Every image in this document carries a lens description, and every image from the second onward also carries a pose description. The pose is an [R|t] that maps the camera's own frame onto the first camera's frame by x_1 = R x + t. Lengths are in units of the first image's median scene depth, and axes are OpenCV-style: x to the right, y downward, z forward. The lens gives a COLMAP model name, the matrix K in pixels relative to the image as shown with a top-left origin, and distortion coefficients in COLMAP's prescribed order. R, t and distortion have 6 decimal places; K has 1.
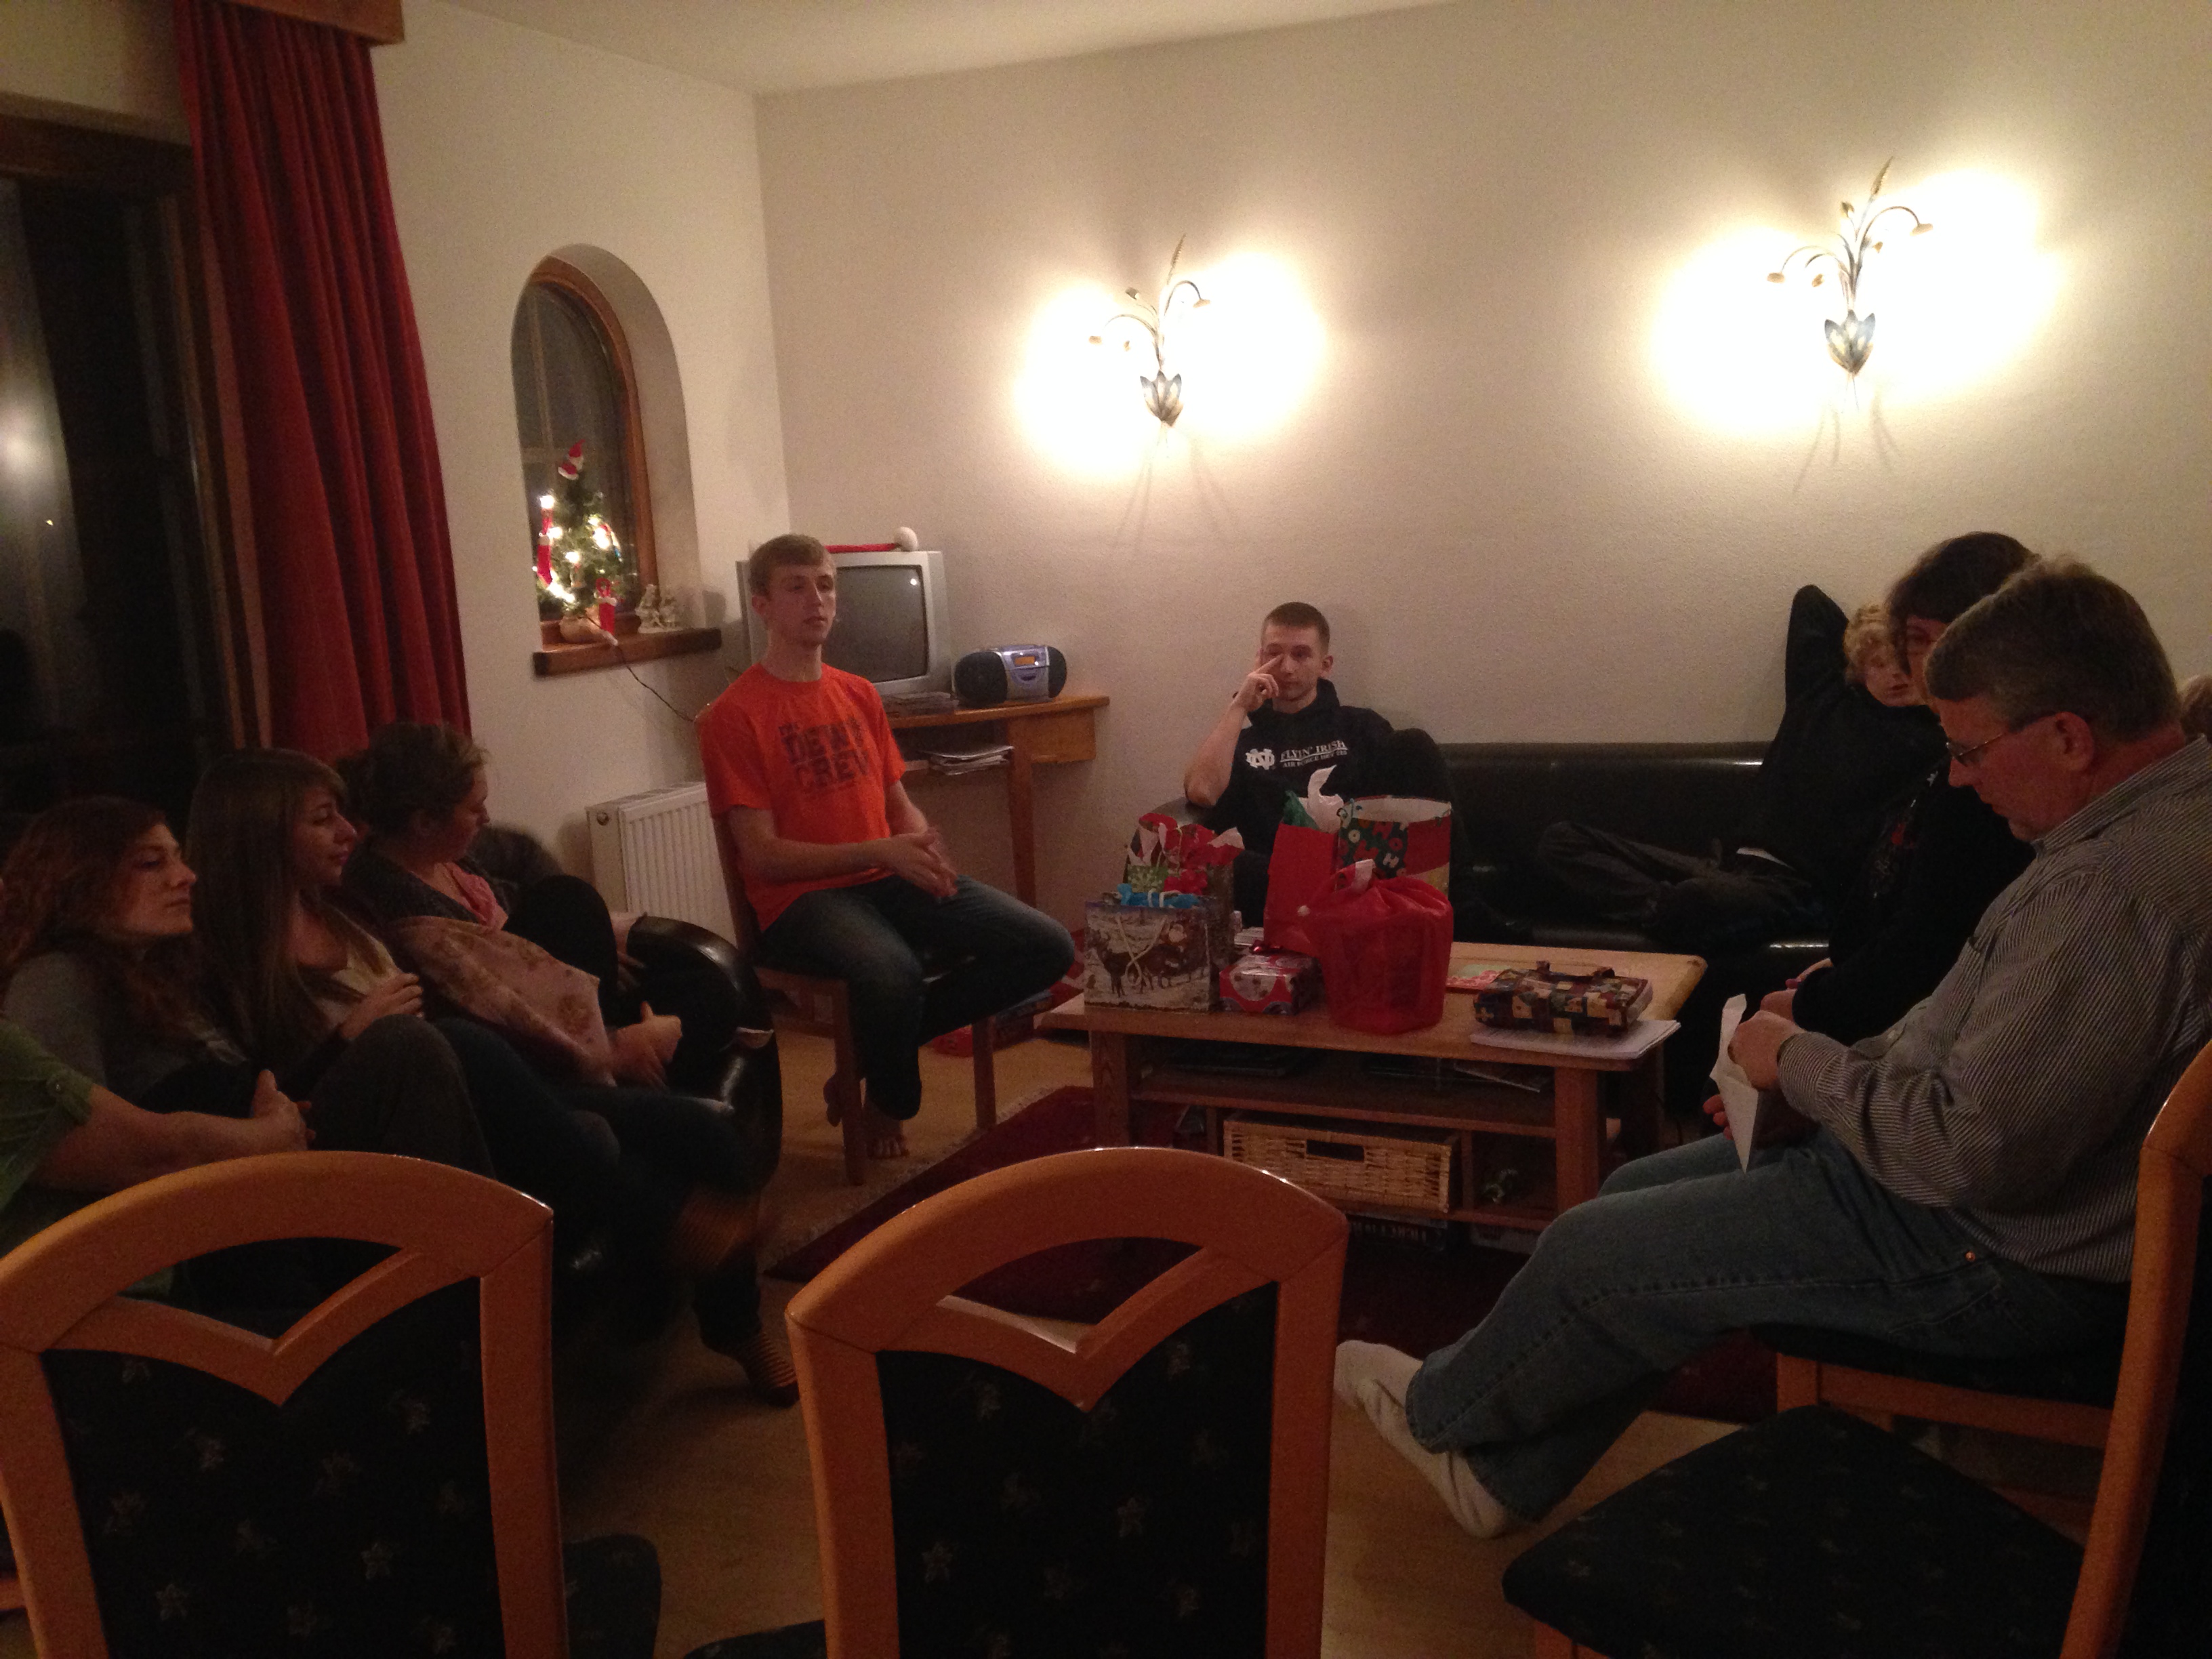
lens RADIAL K [[2016.5, 0, 1092.9], [0, 2016.5, 834.7], [0, 0, 1]] dist [0.133340, -0.083023]
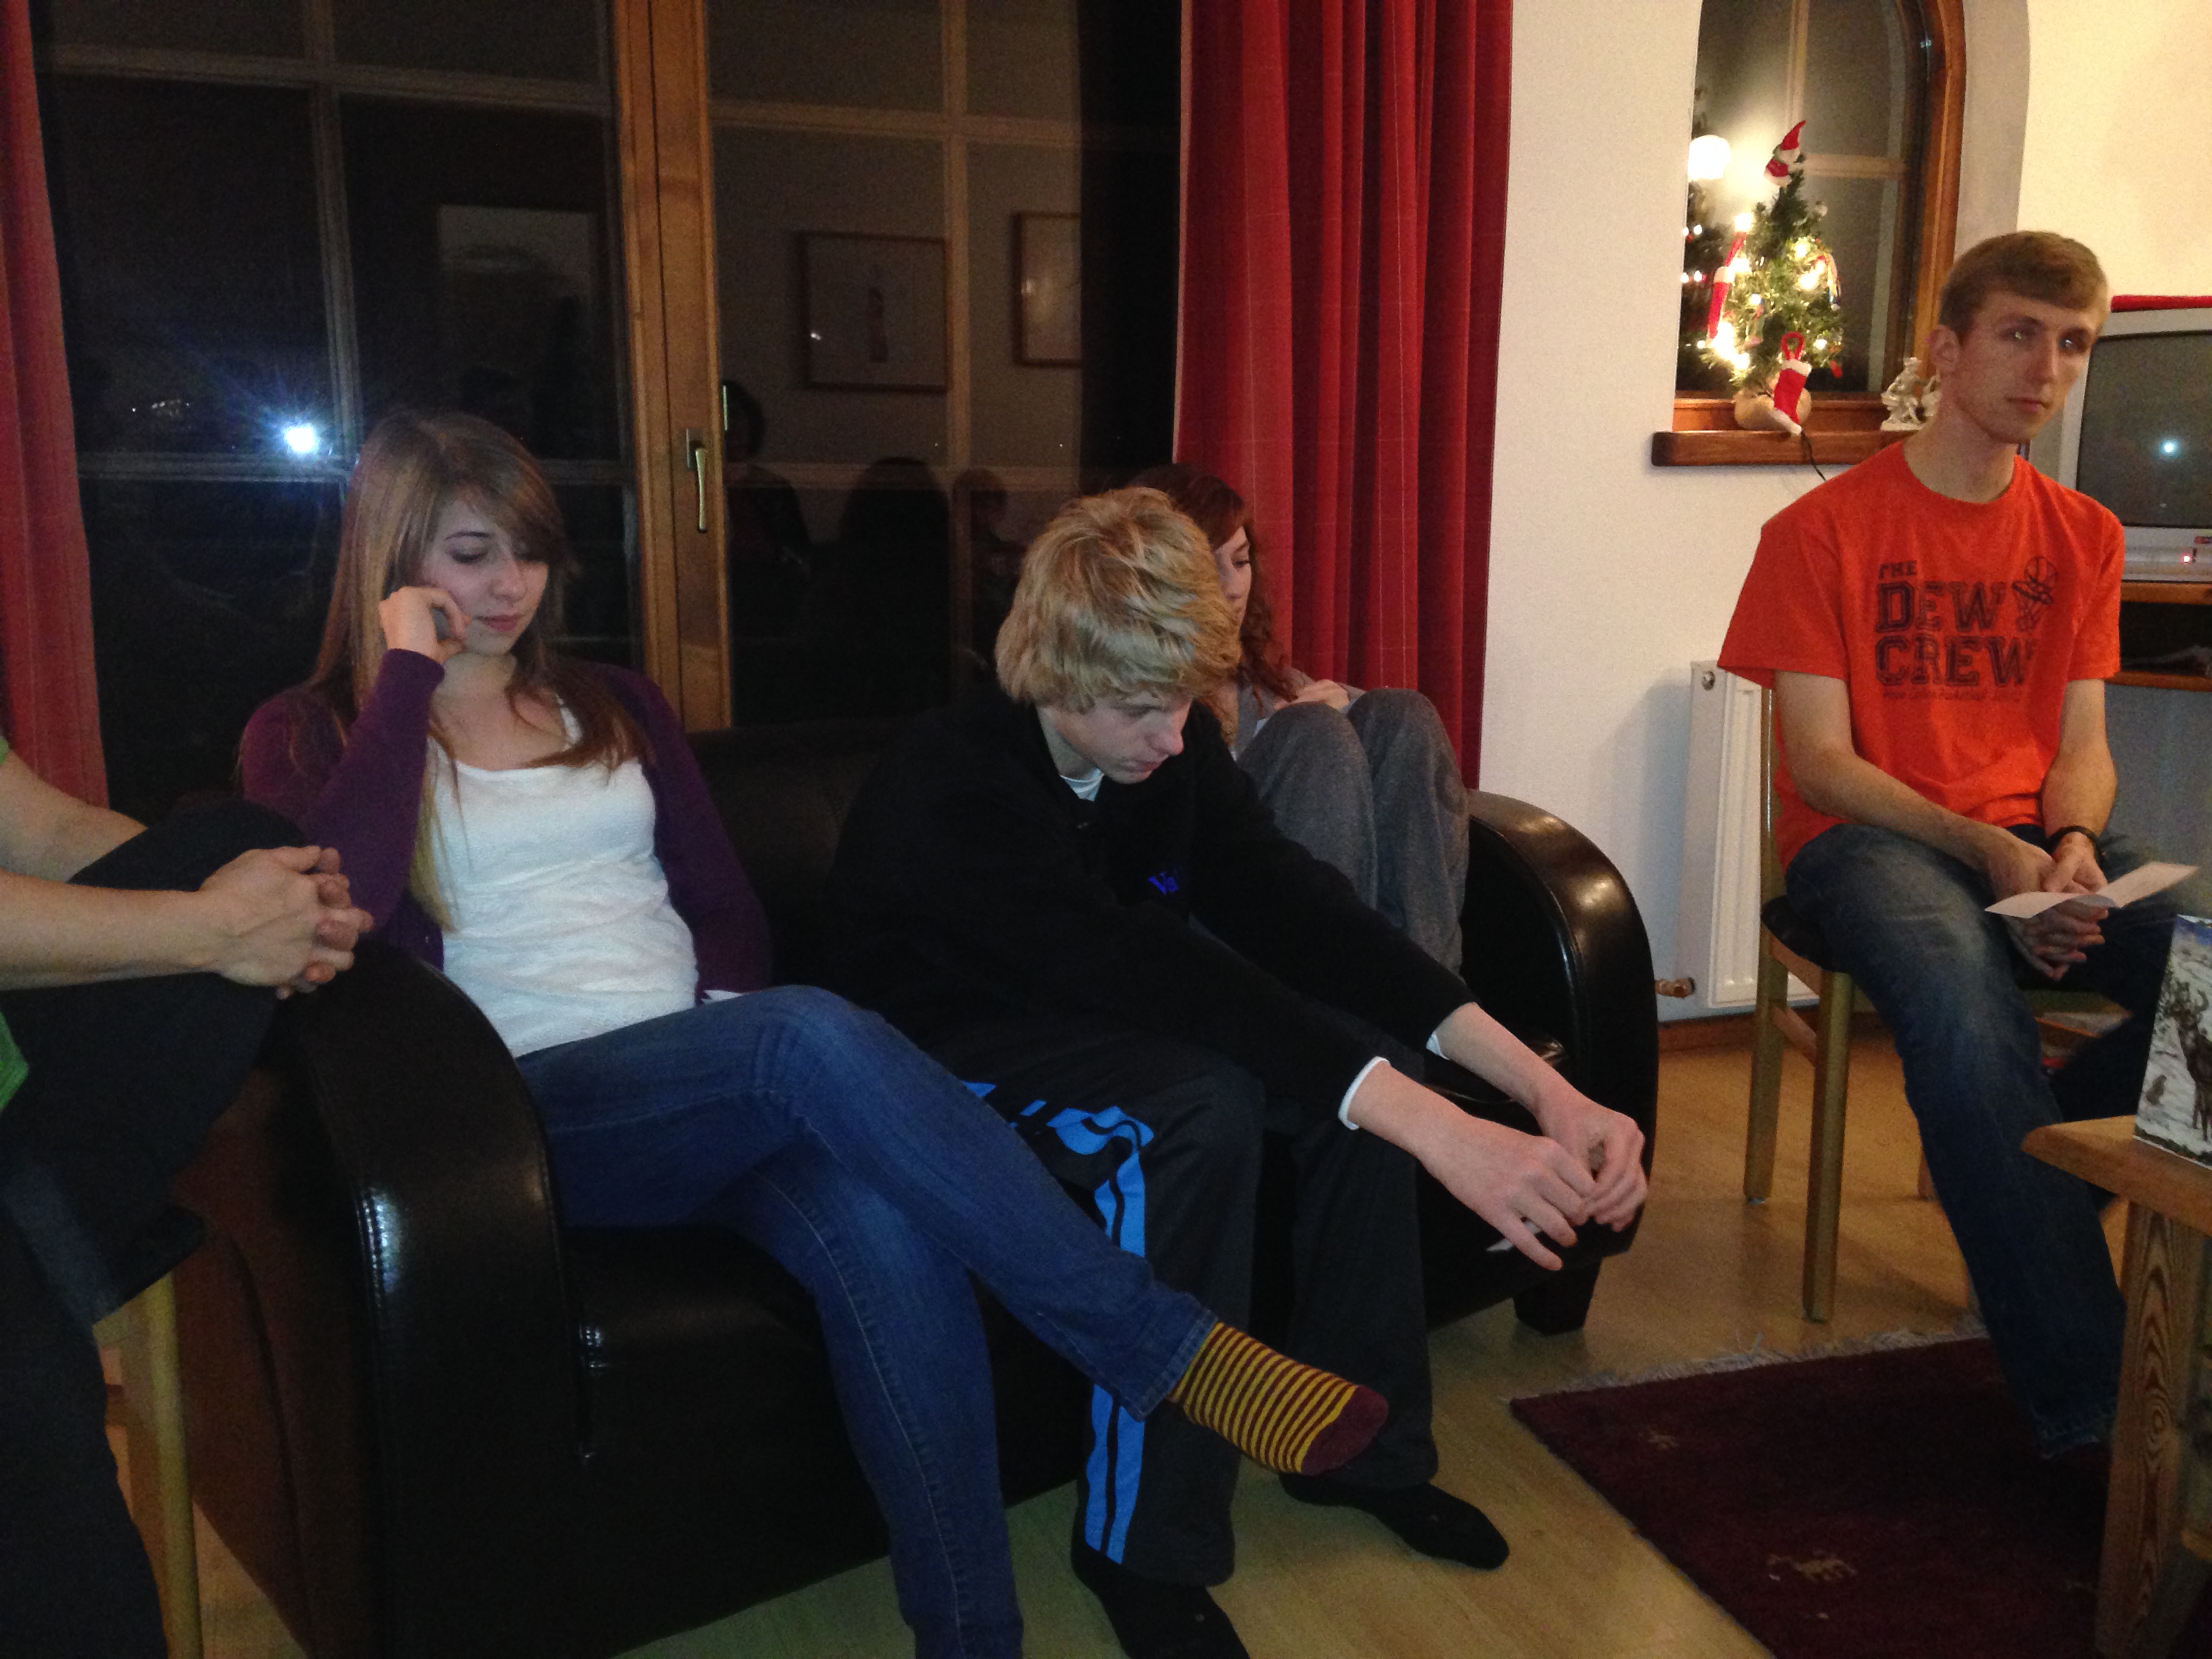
lens RADIAL K [[1911.5, 0, 1107.7], [0, 1911.5, 821.3], [0, 0, 1]] dist [0.074175, 0.023112]
pose [[0.671815, 0.189884, -0.715967, 0.129234], [-0.164477, 0.980695, 0.105759, 0.005907], [0.722227, 0.046710, 0.690077, 0.479291]]
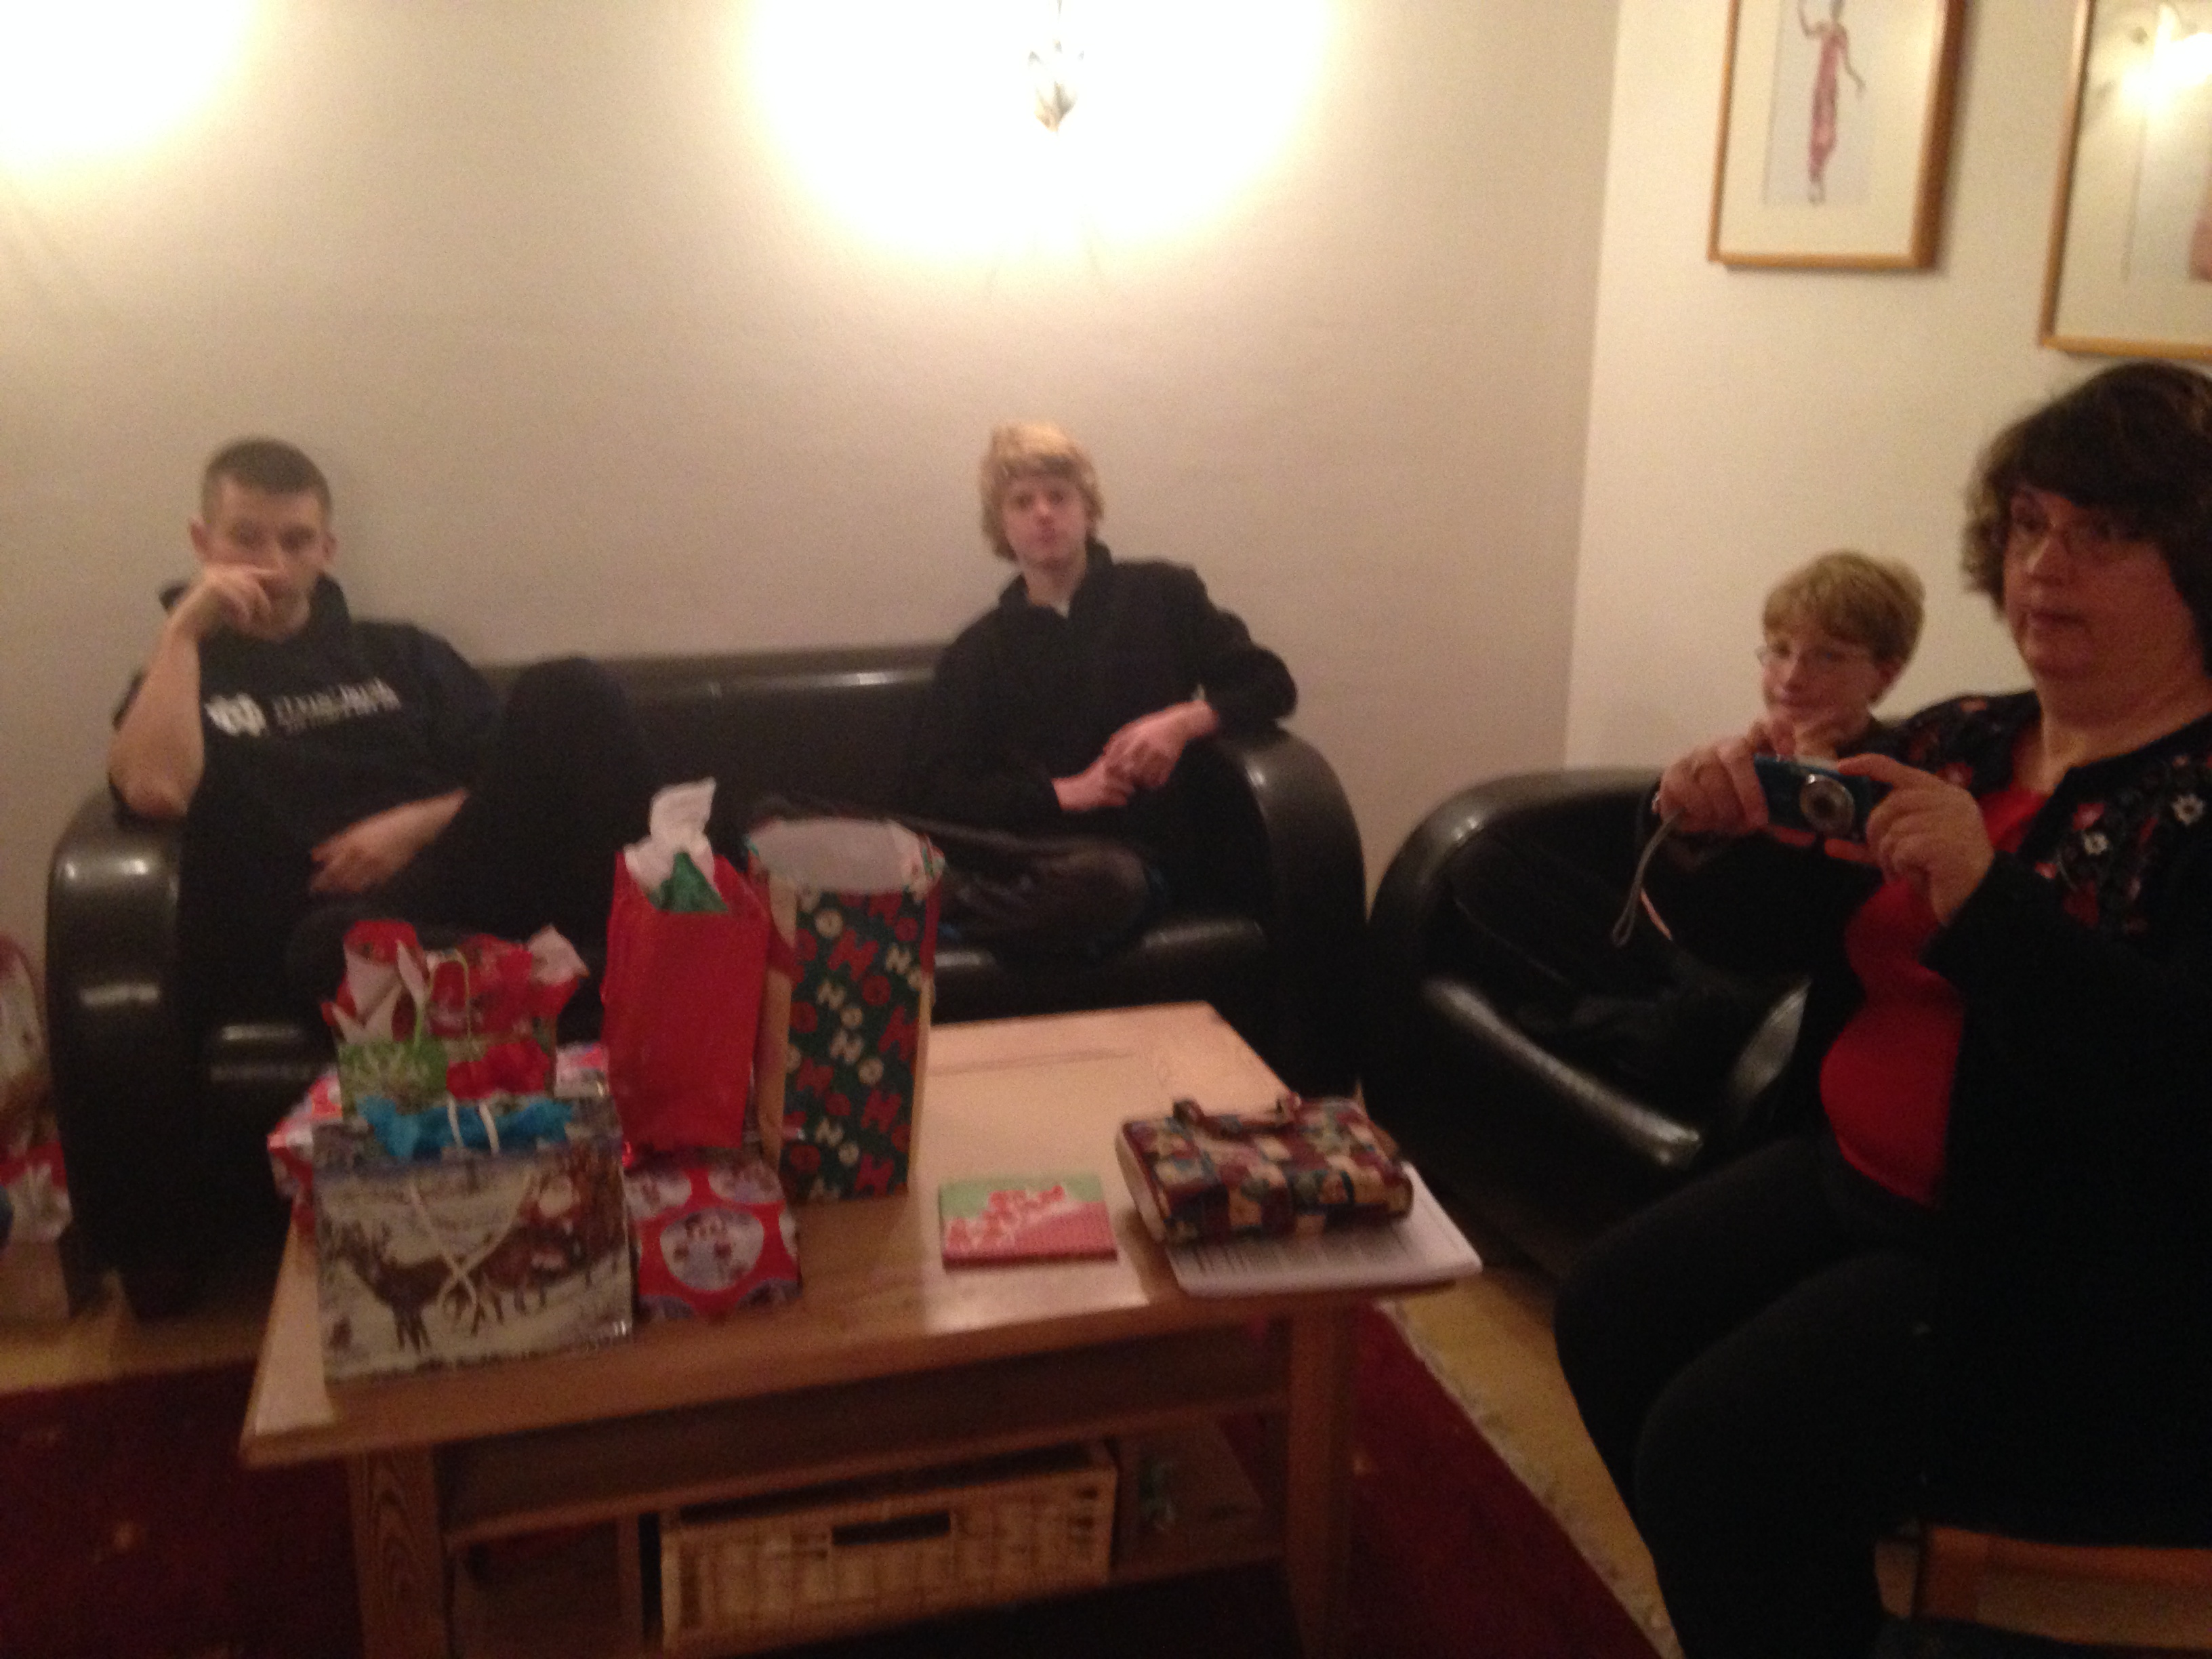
lens RADIAL K [[2016.5, 0, 1094.1], [0, 2016.5, 816.2], [0, 0, 1]] dist [0.133340, -0.083023]
pose [[0.753376, -0.126370, 0.645334, -0.141023], [0.066750, 0.990988, 0.116132, -0.075584], [-0.654194, -0.044415, 0.755022, 0.495771]]
